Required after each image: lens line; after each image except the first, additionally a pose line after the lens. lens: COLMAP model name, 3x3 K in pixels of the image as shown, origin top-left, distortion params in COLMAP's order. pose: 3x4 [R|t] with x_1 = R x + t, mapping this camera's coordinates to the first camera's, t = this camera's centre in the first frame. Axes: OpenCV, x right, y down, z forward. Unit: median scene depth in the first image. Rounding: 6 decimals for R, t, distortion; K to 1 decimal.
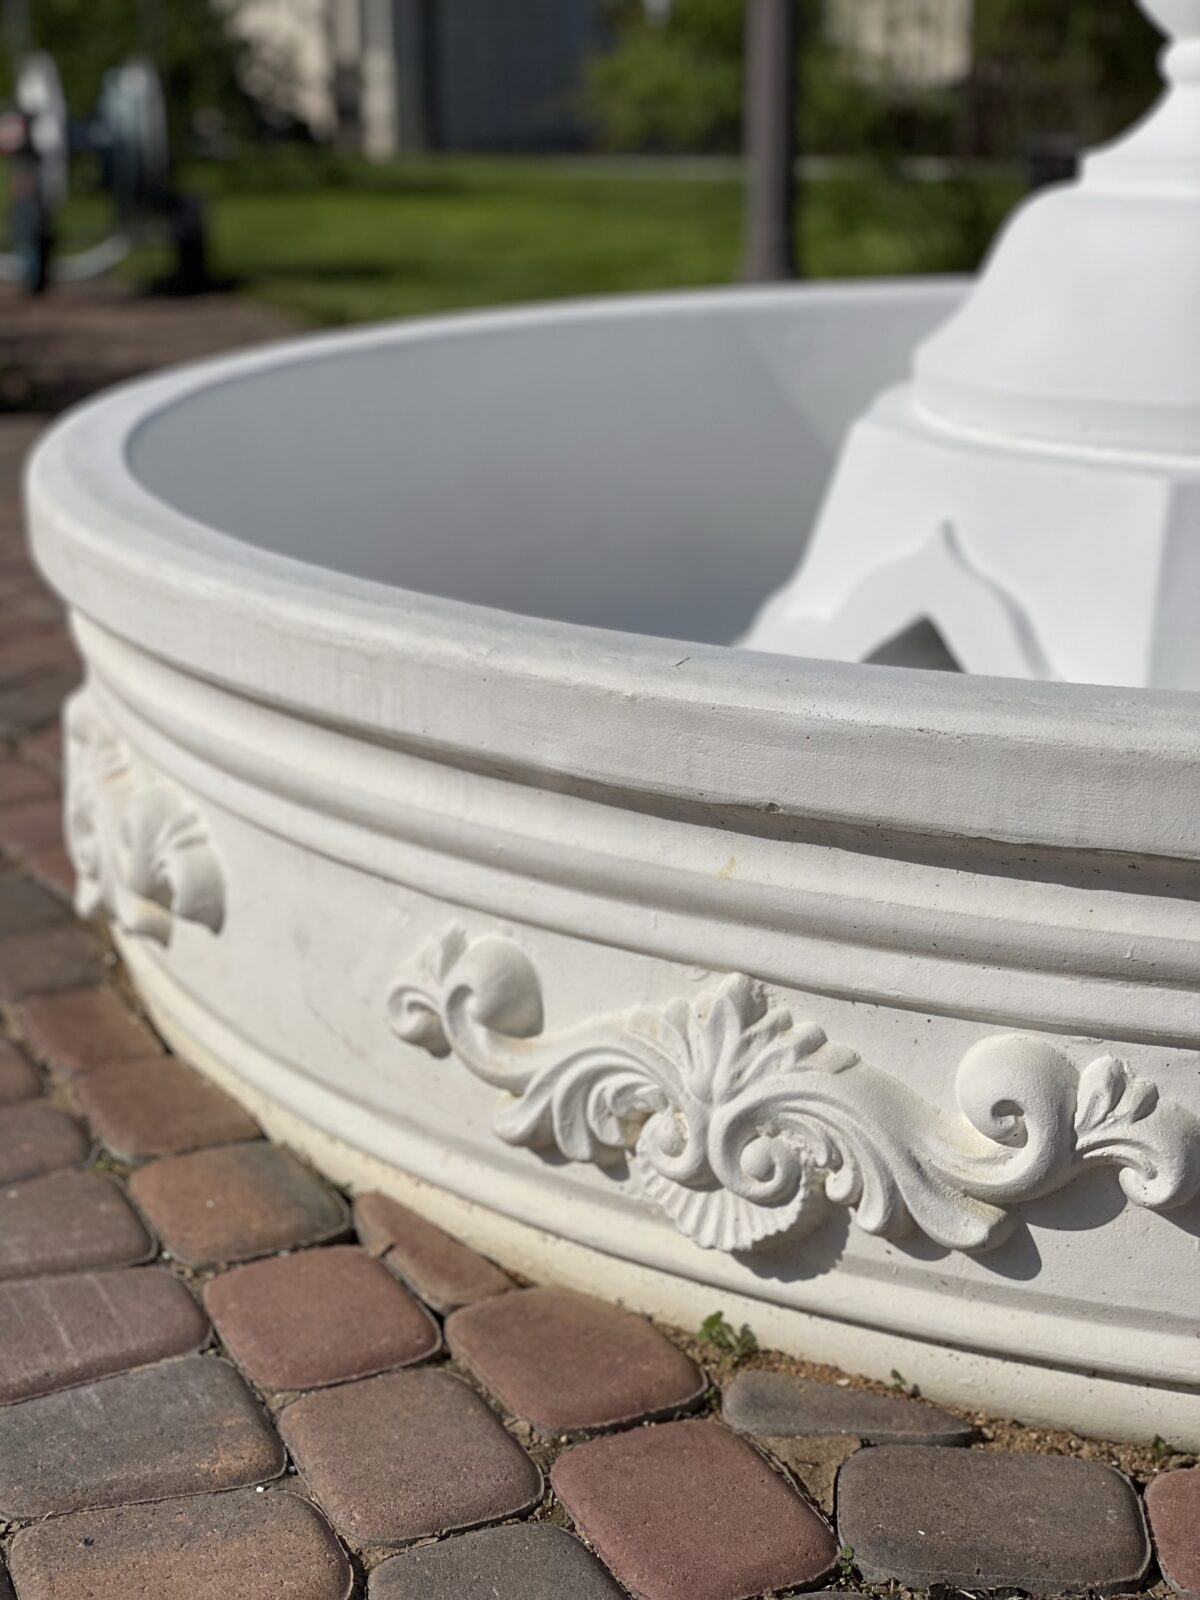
lens RADIAL K [[2405.4, 0, 597.9], [0, 2405.4, 762.1], [0, 0, 1]] dist [0.111184, -0.121506]
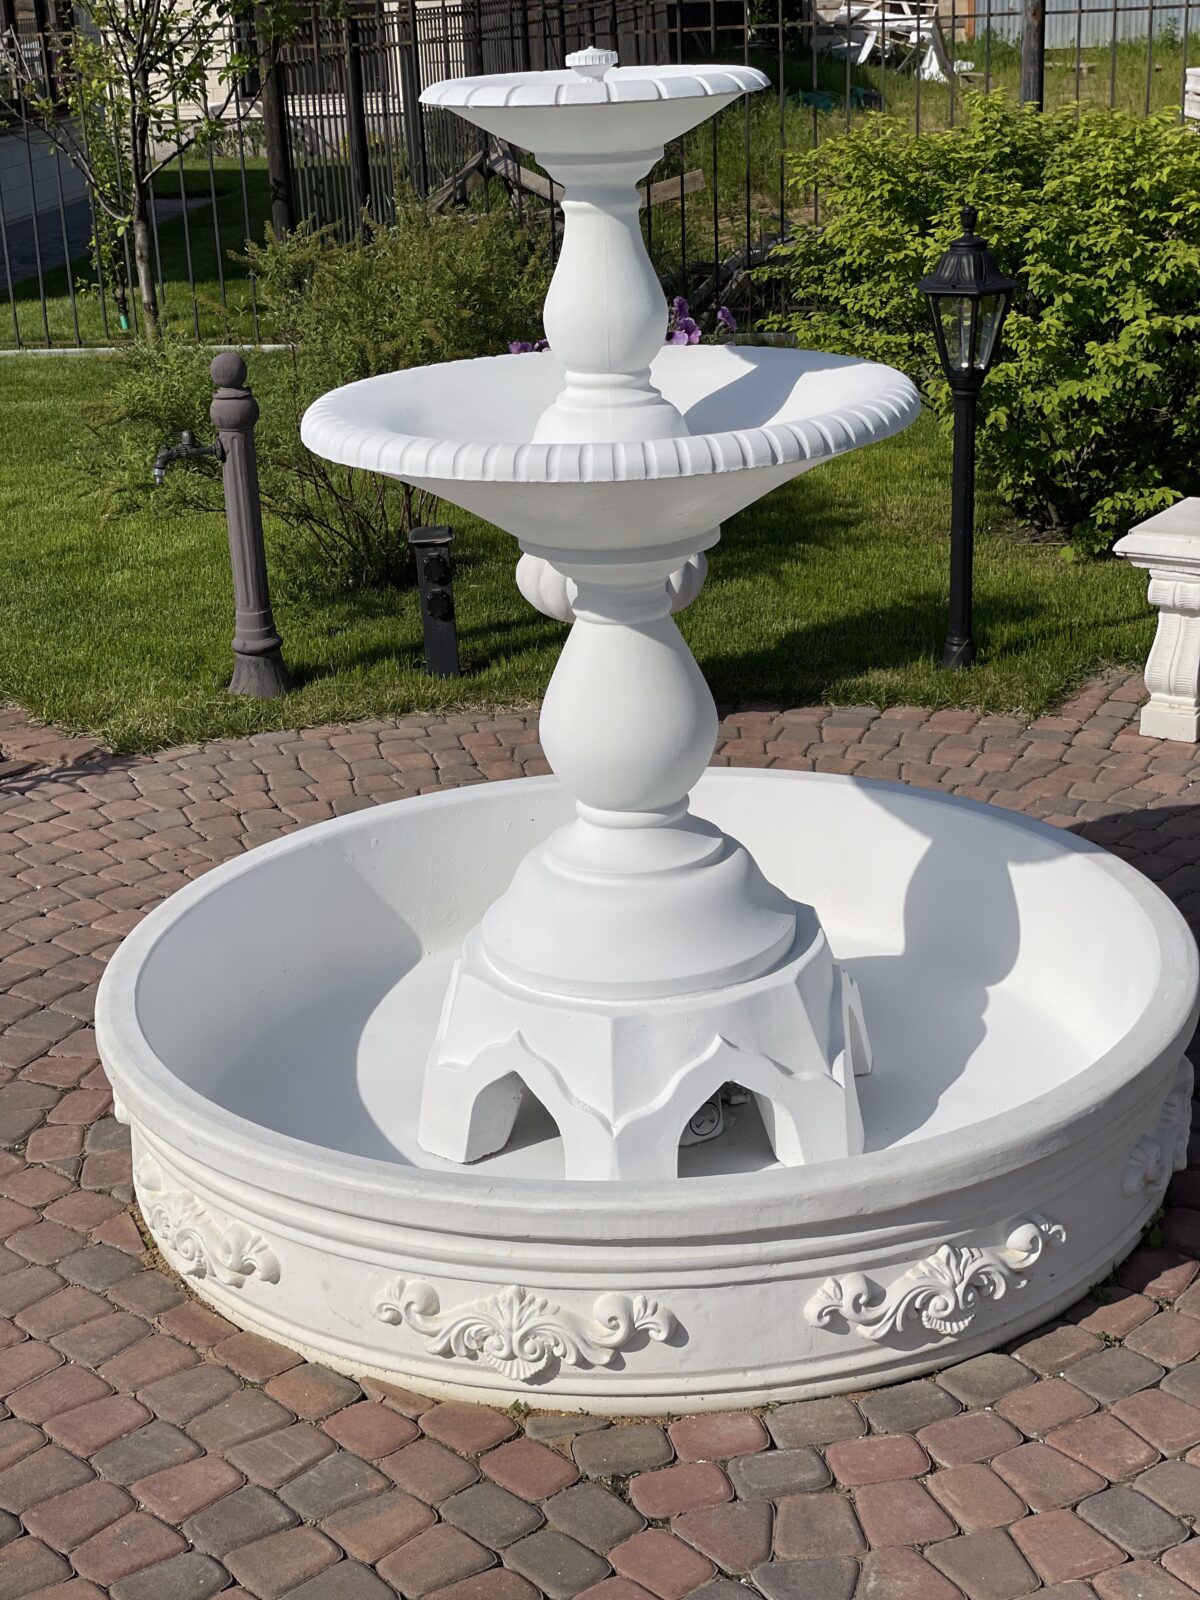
lens RADIAL K [[2402.8, 0, 599.5], [0, 2402.8, 765.9], [0, 0, 1]] dist [0.126666, -0.099266]
pose [[0.952696, -0.127373, 0.275946, -0.562922], [0.121665, 0.991852, 0.037780, -0.624473], [-0.278510, -0.002420, 0.960430, -1.812707]]
